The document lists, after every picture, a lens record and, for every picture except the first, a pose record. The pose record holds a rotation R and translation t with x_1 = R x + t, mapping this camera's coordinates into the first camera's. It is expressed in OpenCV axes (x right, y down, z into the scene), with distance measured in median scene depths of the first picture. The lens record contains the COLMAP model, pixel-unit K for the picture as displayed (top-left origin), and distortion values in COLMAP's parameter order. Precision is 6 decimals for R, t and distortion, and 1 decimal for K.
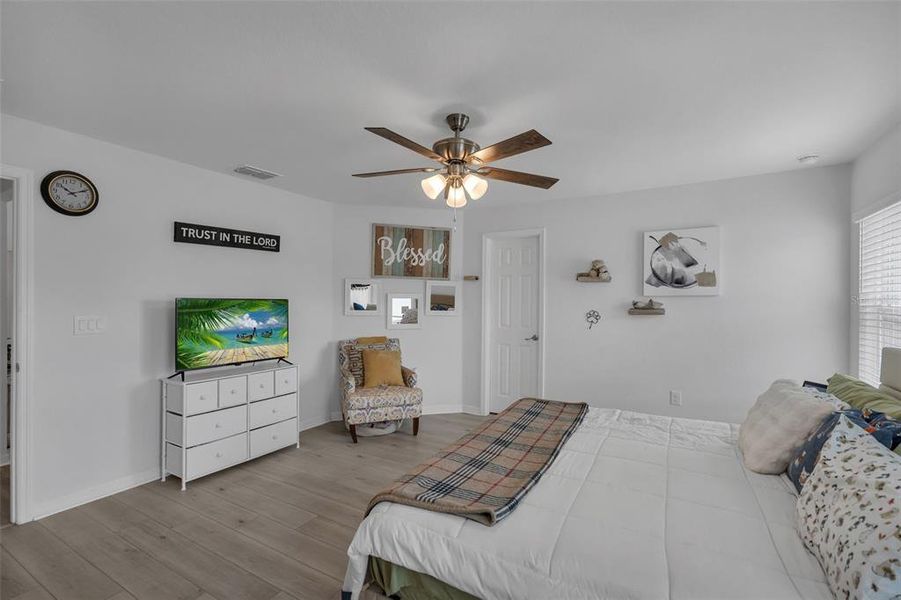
lens RADIAL K [[416.2, 0, 452.2], [0, 416.2, 300.9], [0, 0, 1]] dist [0.005512, -0.000125]
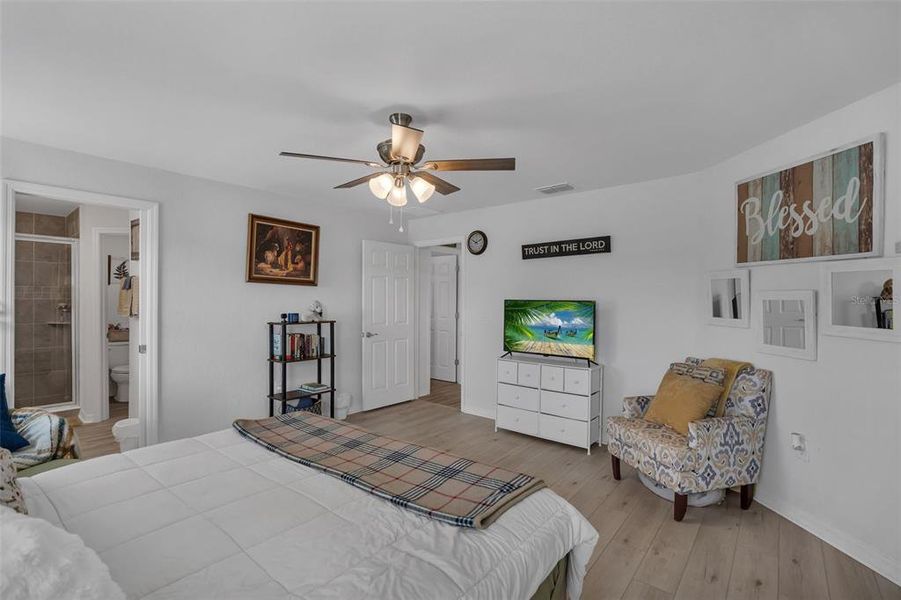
lens RADIAL K [[416.2, 0, 445.5], [0, 416.2, 296.7], [0, 0, 1]] dist [0.005512, -0.000125]
pose [[-0.168199, -0.012521, -0.985673, 0.616879], [-0.009700, 0.999892, -0.011047, 0.000620], [0.985705, 0.007703, -0.168303, 0.802627]]
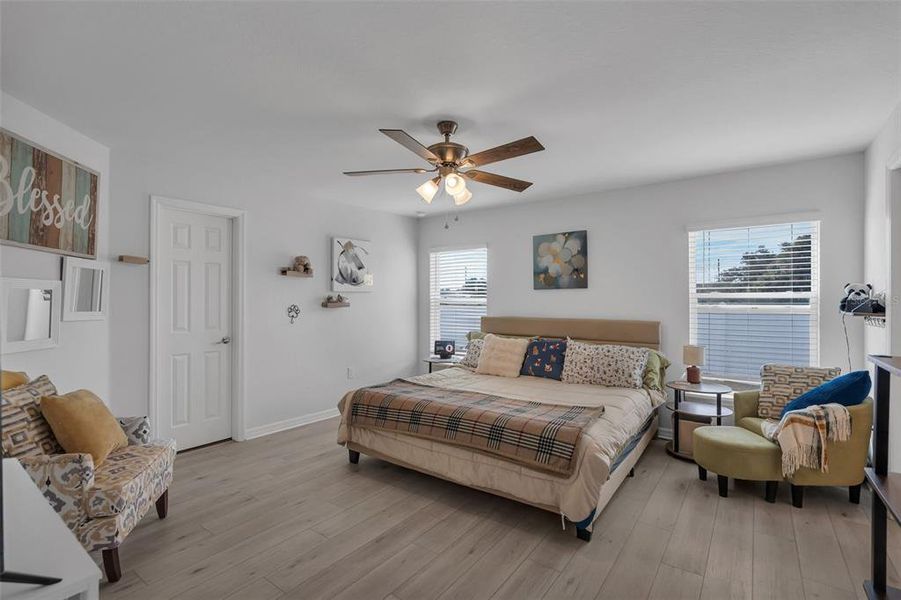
lens RADIAL K [[416.2, 0, 450.2], [0, 416.2, 299.3], [0, 0, 1]] dist [0.005512, -0.000125]
pose [[0.117567, -0.002301, 0.993062, -0.672577], [0.005673, 0.999983, 0.001646, 0.010342], [-0.993049, 0.005440, 0.117578, 0.545956]]
